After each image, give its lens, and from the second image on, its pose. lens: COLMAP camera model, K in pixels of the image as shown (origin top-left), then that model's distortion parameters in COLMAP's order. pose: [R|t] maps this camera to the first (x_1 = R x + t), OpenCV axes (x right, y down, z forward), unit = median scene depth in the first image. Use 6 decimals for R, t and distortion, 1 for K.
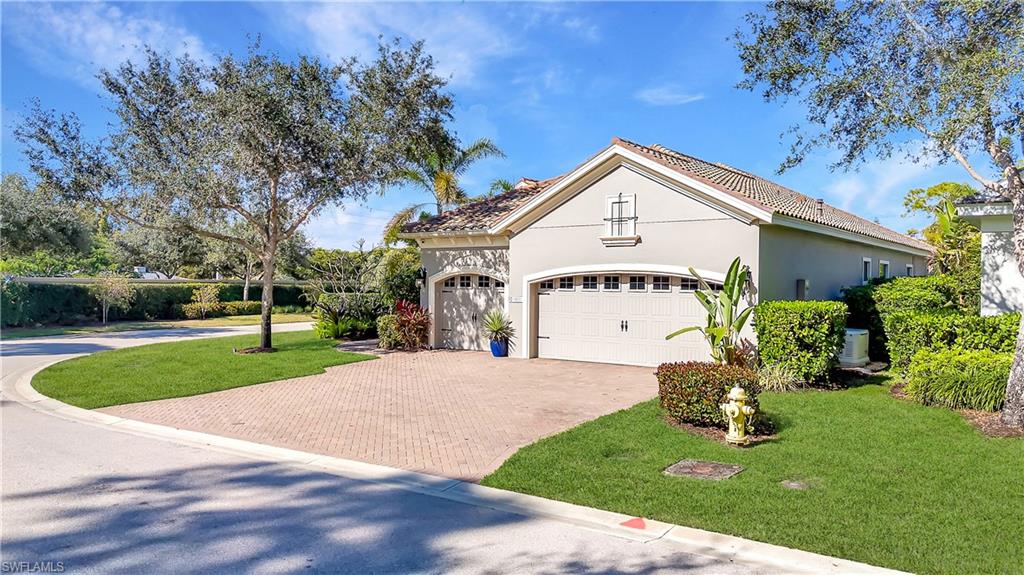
lens RADIAL K [[763.6, 0, 511.9], [0, 763.6, 282.0], [0, 0, 1]] dist [0.067082, -0.068524]
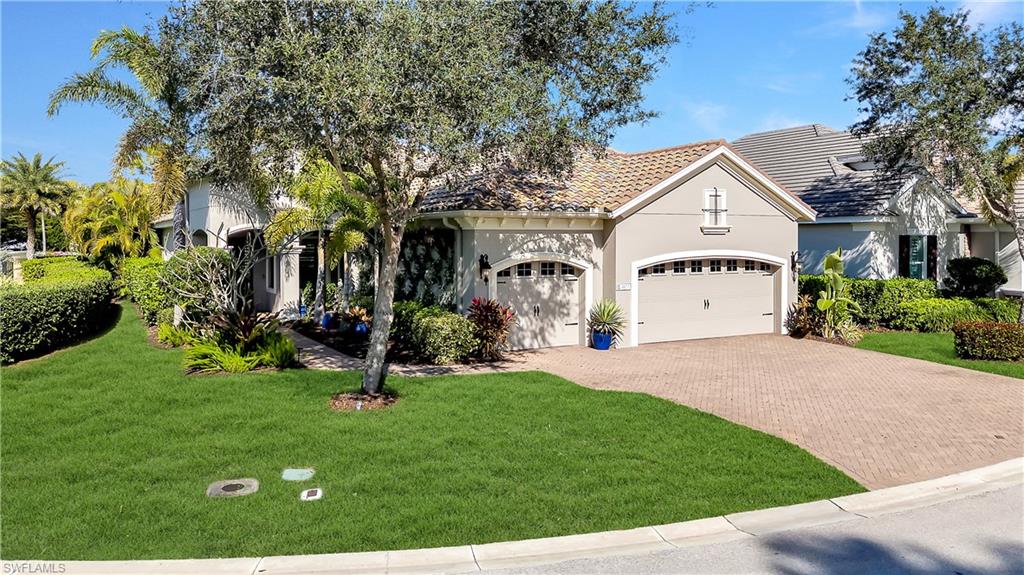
lens RADIAL K [[763.6, 0, 510.2], [0, 763.6, 288.5], [0, 0, 1]] dist [0.067082, -0.068524]
pose [[0.449784, -0.046779, 0.891911, -0.867846], [0.011357, 0.998846, 0.046660, -0.019518], [-0.893065, -0.010857, 0.449797, 0.640840]]
